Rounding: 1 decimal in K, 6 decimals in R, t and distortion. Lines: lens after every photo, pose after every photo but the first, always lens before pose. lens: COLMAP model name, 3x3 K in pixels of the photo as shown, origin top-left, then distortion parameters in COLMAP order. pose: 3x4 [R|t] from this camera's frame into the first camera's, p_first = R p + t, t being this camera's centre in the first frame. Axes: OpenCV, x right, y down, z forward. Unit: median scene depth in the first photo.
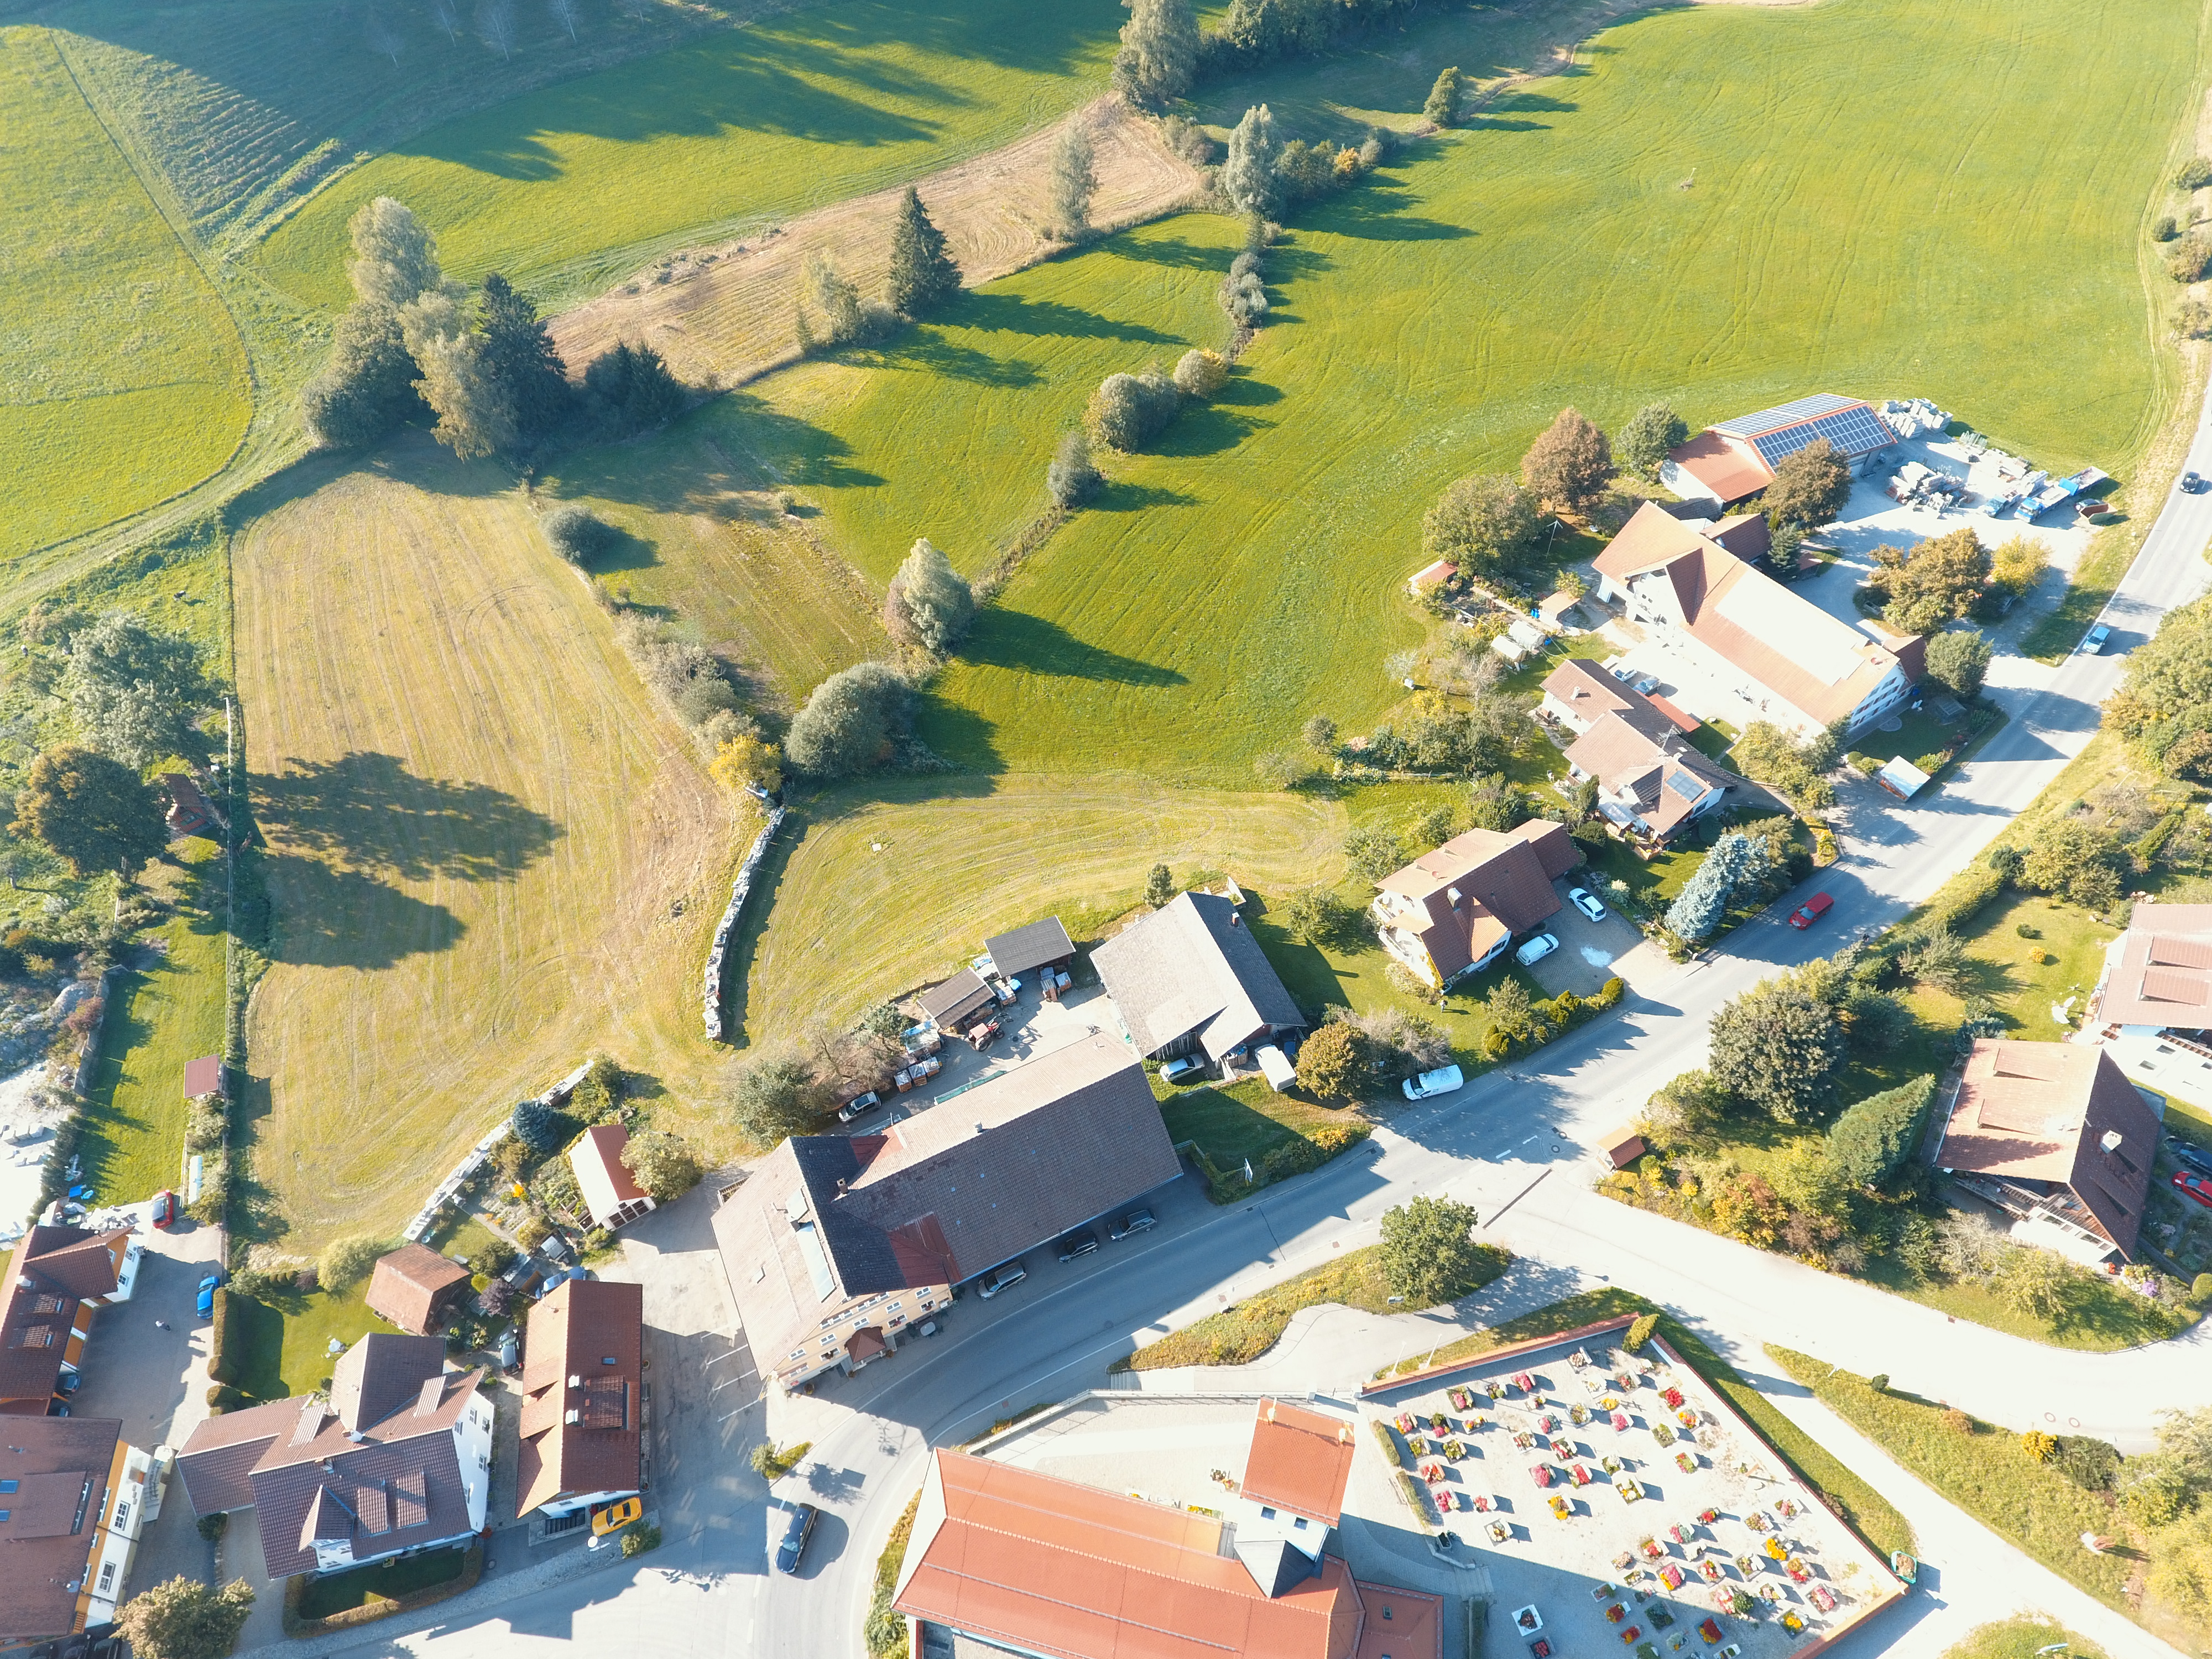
lens RADIAL K [[1294.6, 0, 1108.4], [0, 1294.6, 820.0], [0, 0, 1]] dist [-0.008434, 0.001033]
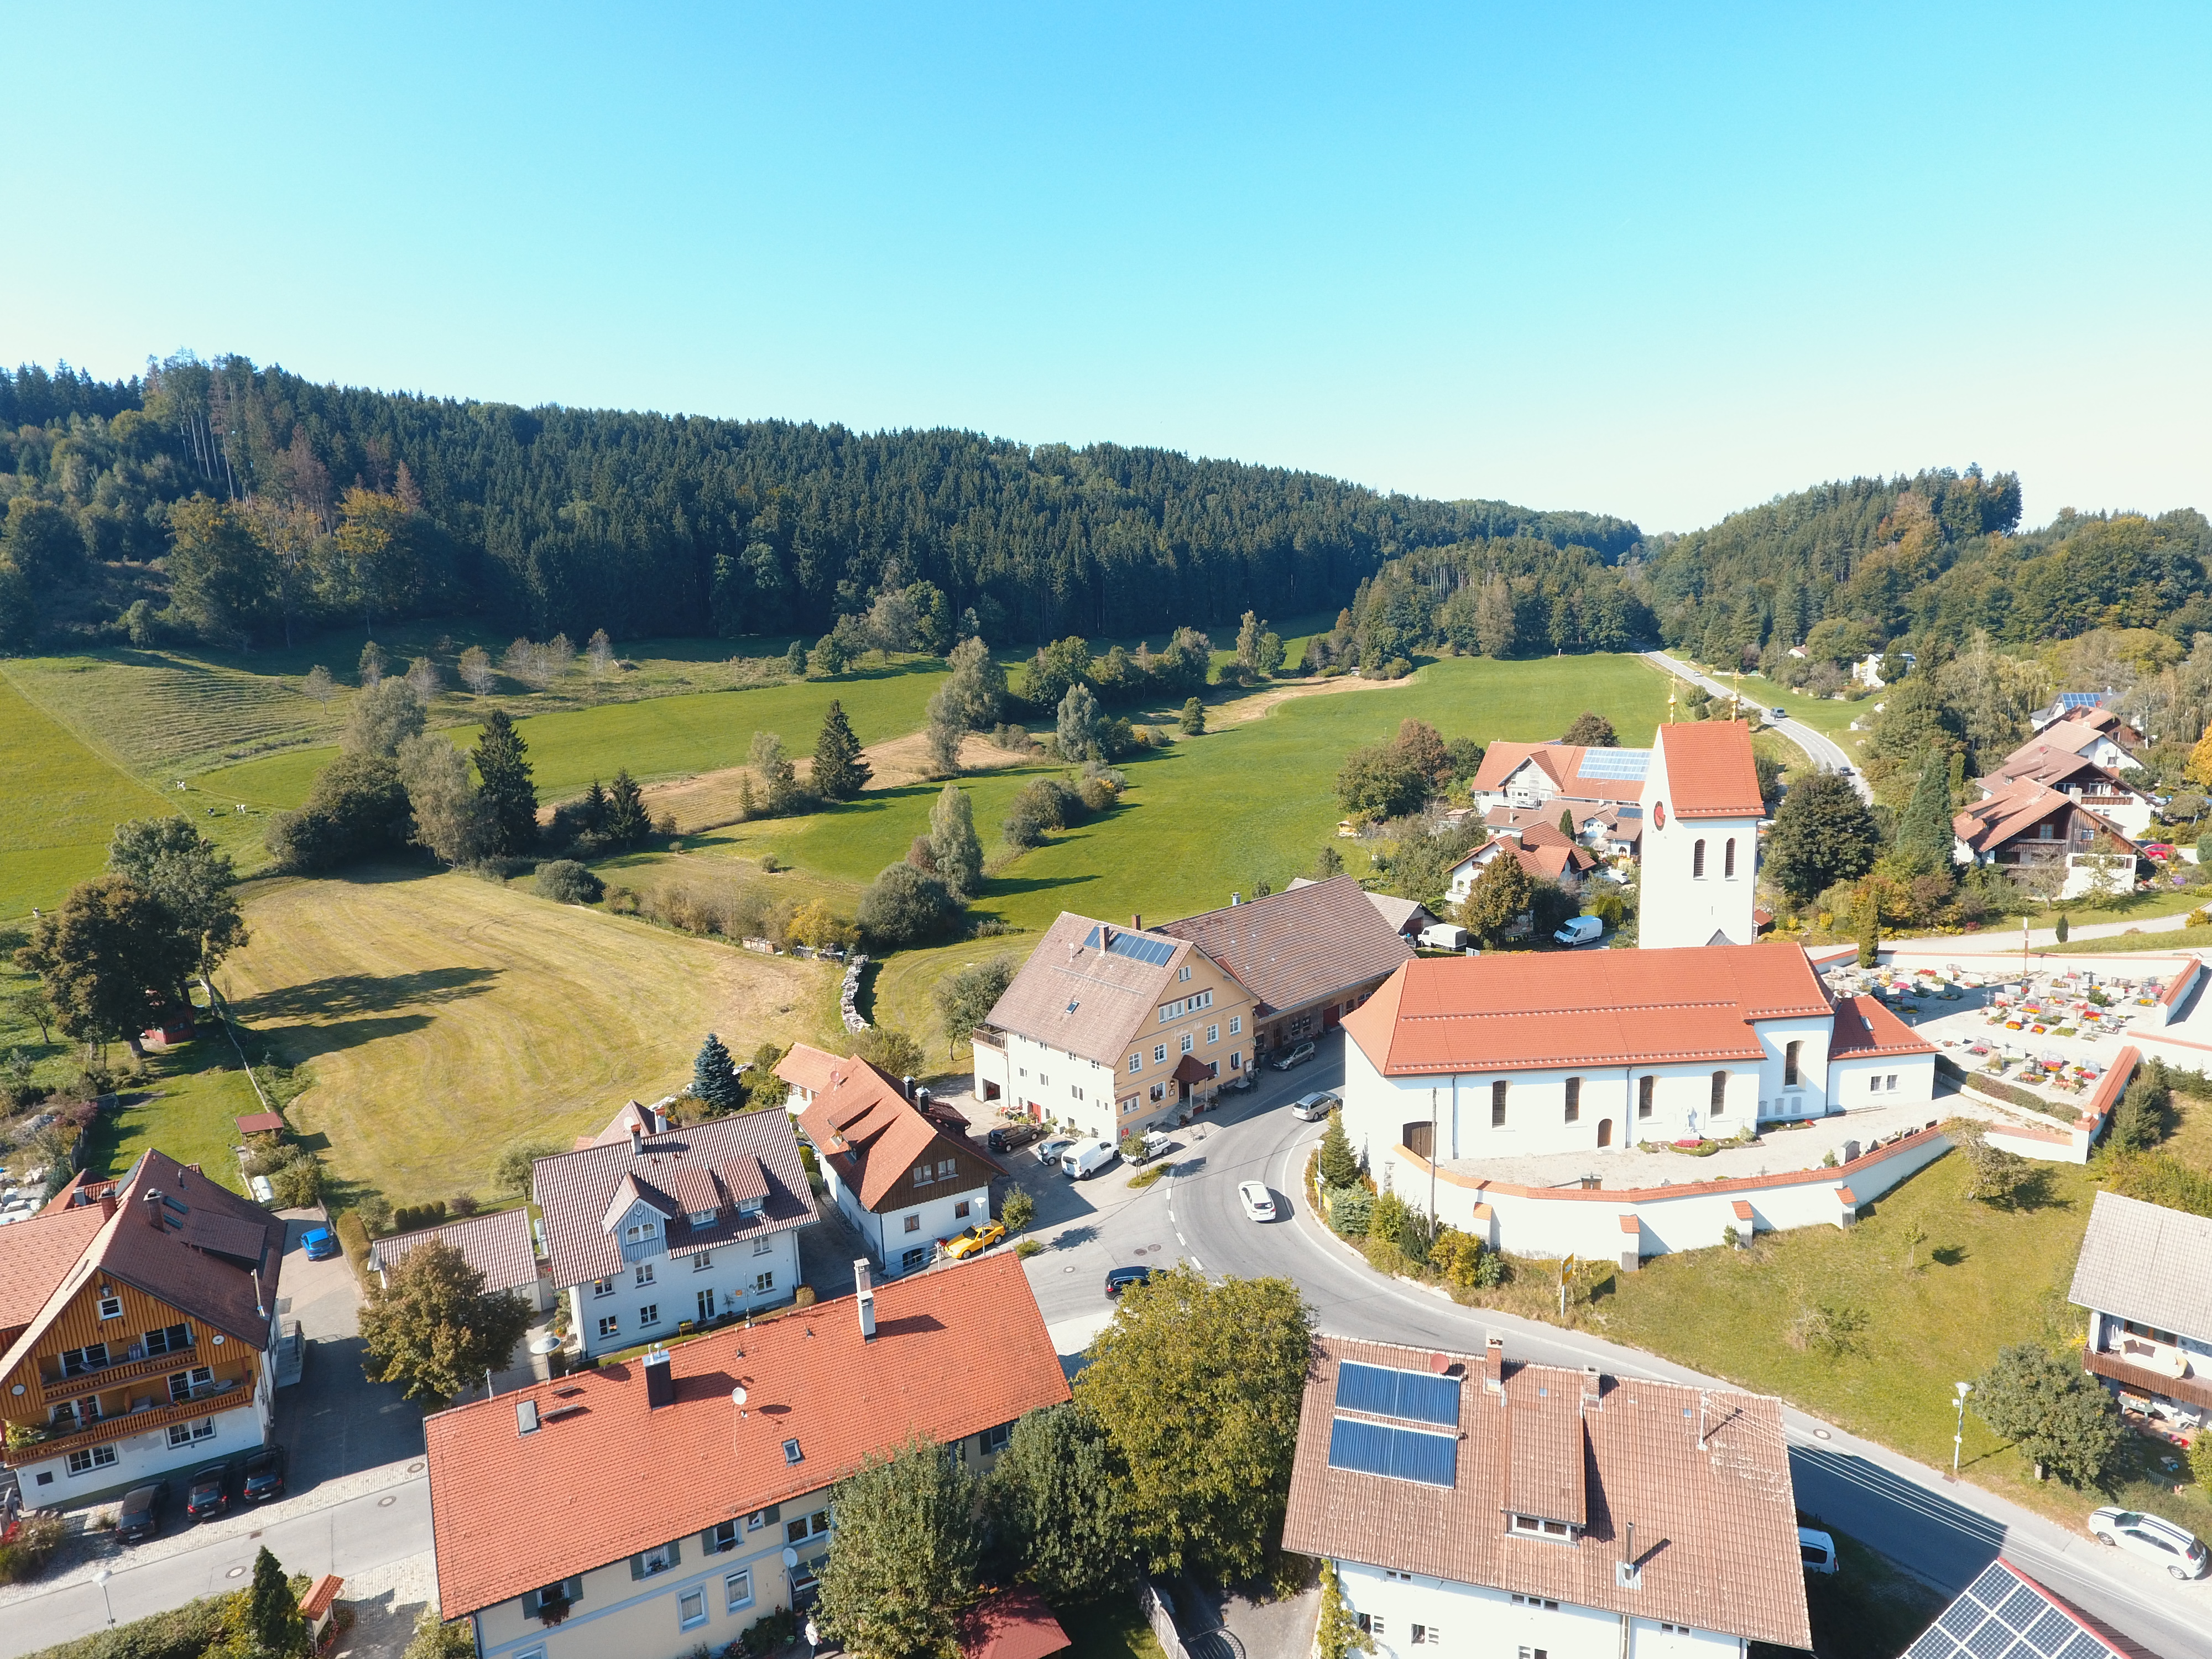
lens RADIAL K [[1294.6, 0, 1105.8], [0, 1294.6, 824.8], [0, 0, 1]] dist [-0.008434, 0.001033]
pose [[0.961611, -0.054323, 0.268987, -0.271464], [0.213199, 0.765039, -0.607669, 0.456765], [-0.172775, 0.641688, 0.747251, 0.119112]]
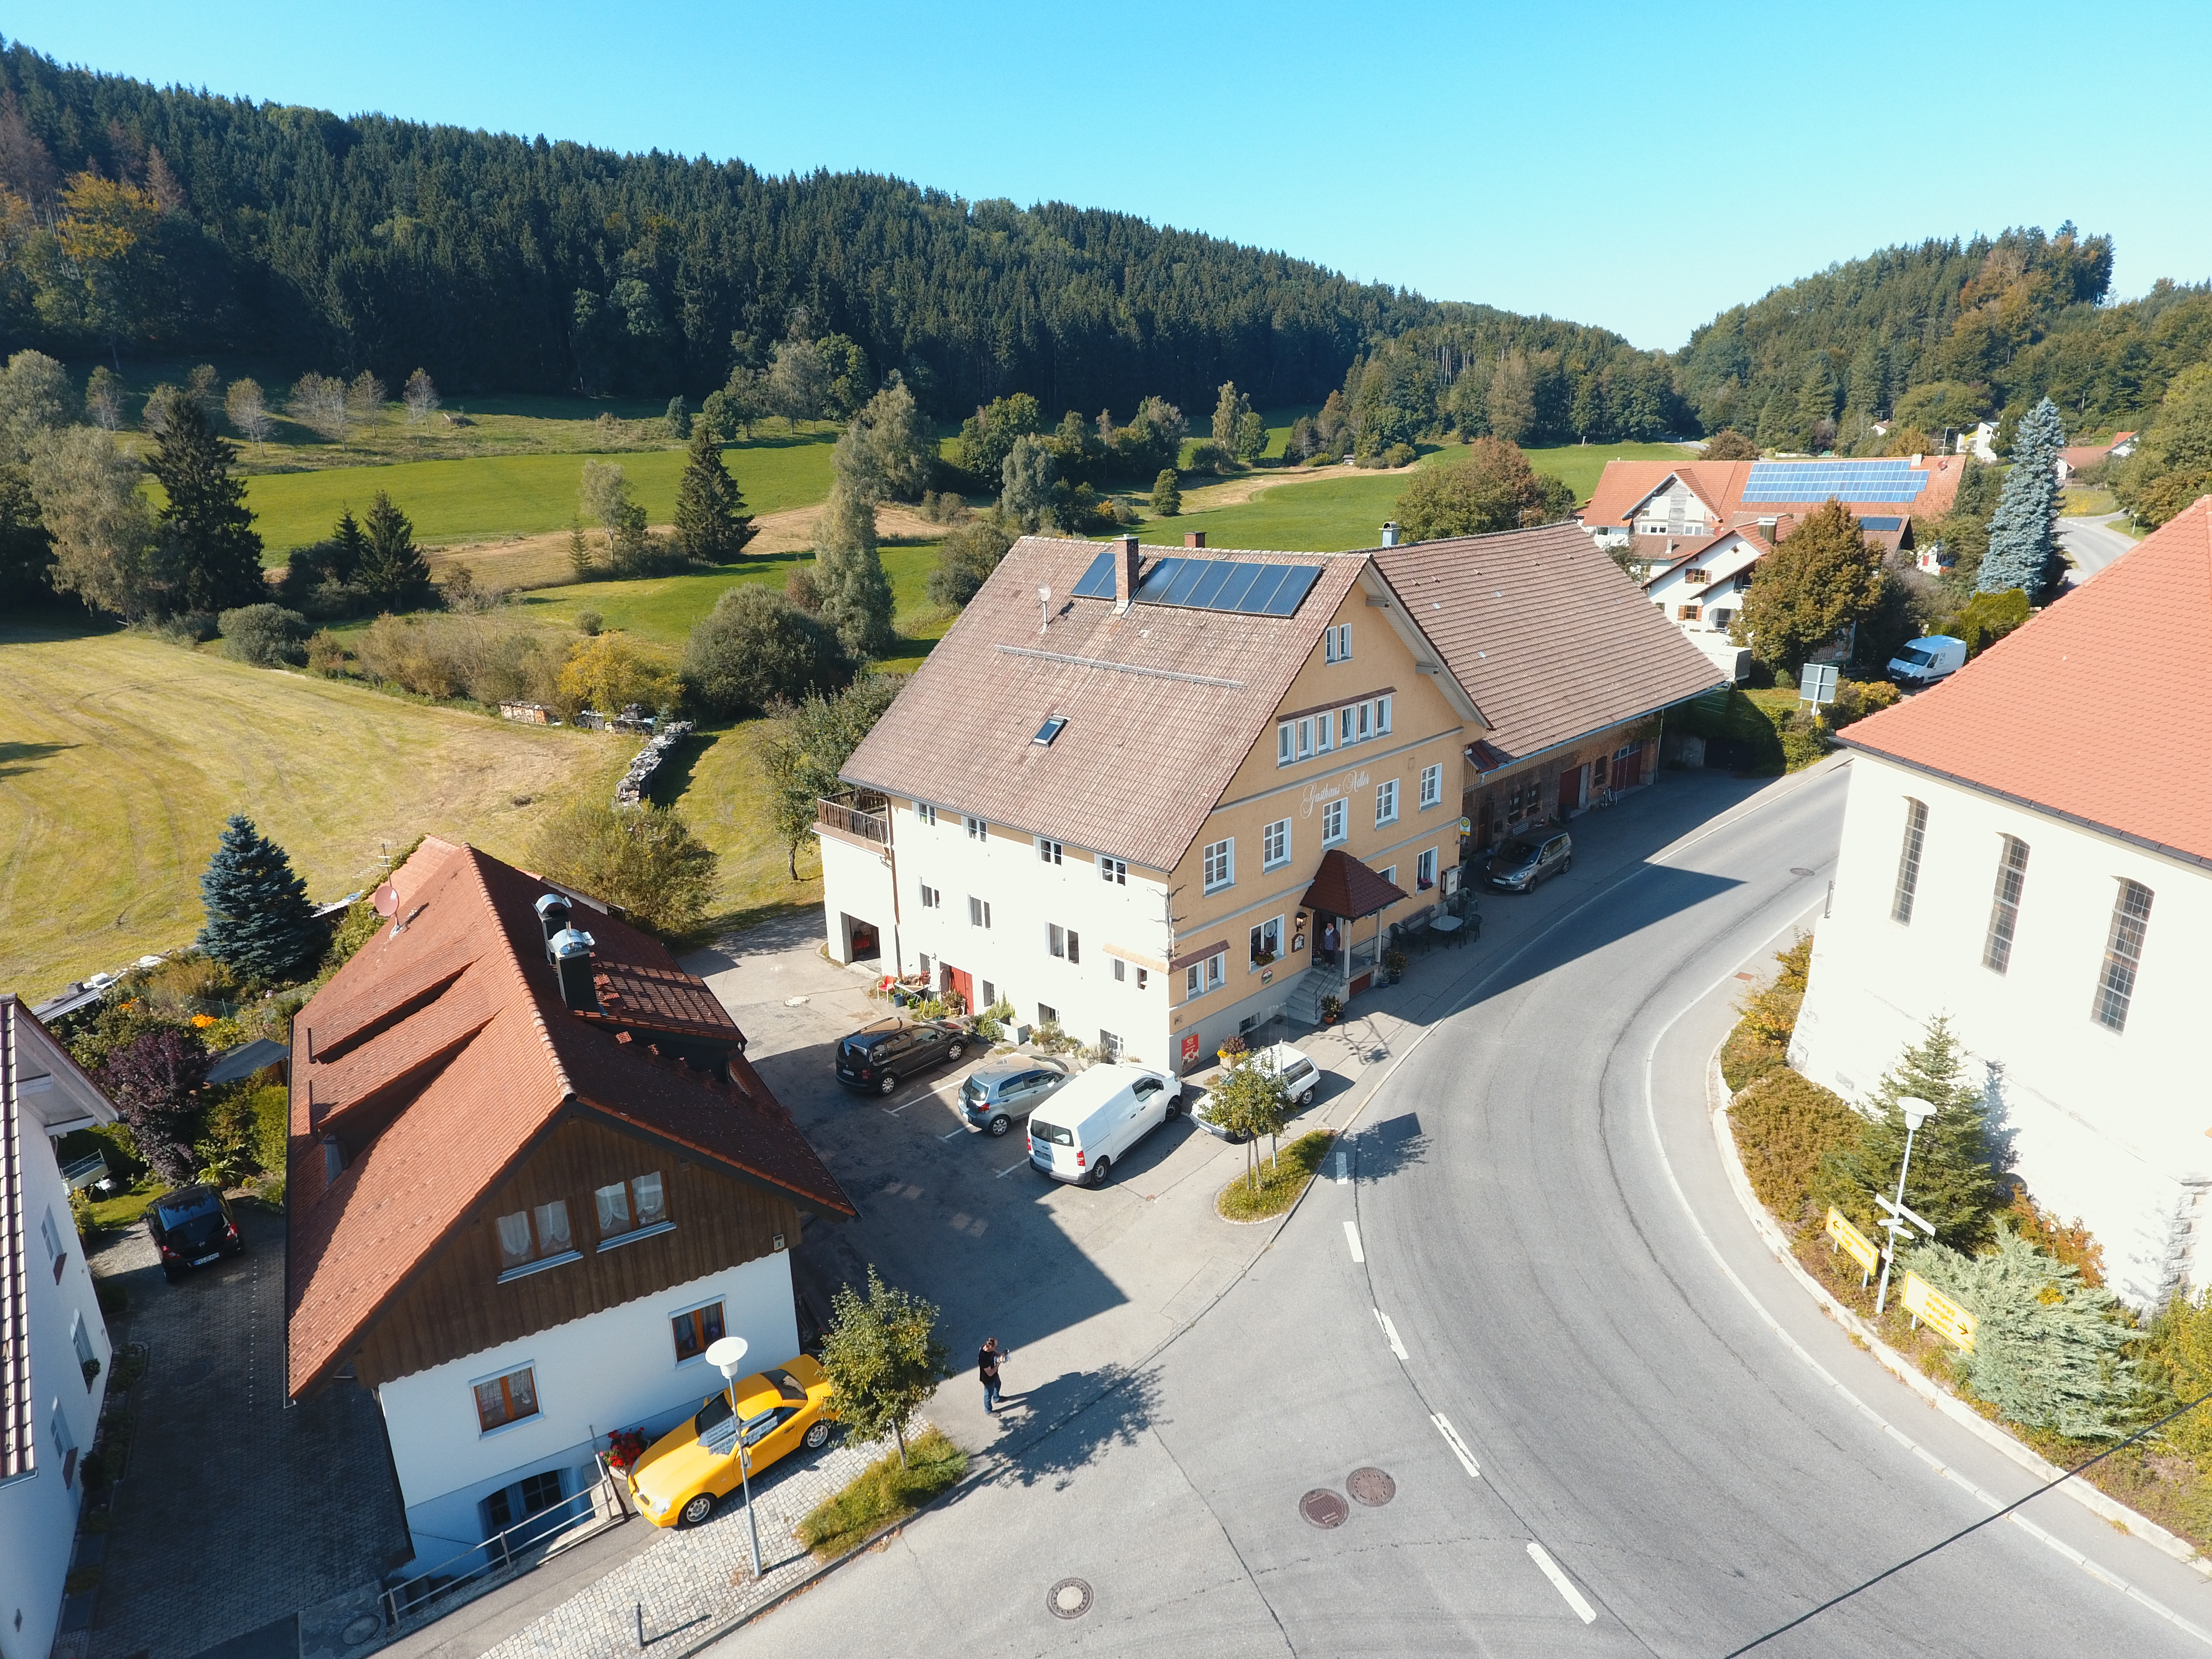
lens RADIAL K [[1294.6, 0, 1108.0], [0, 1294.6, 820.1], [0, 0, 1]] dist [-0.008434, 0.001033]
pose [[0.948829, -0.082735, 0.304761, -0.204087], [0.236172, 0.826566, -0.510893, 0.314065], [-0.209636, 0.556726, 0.803809, 0.395633]]
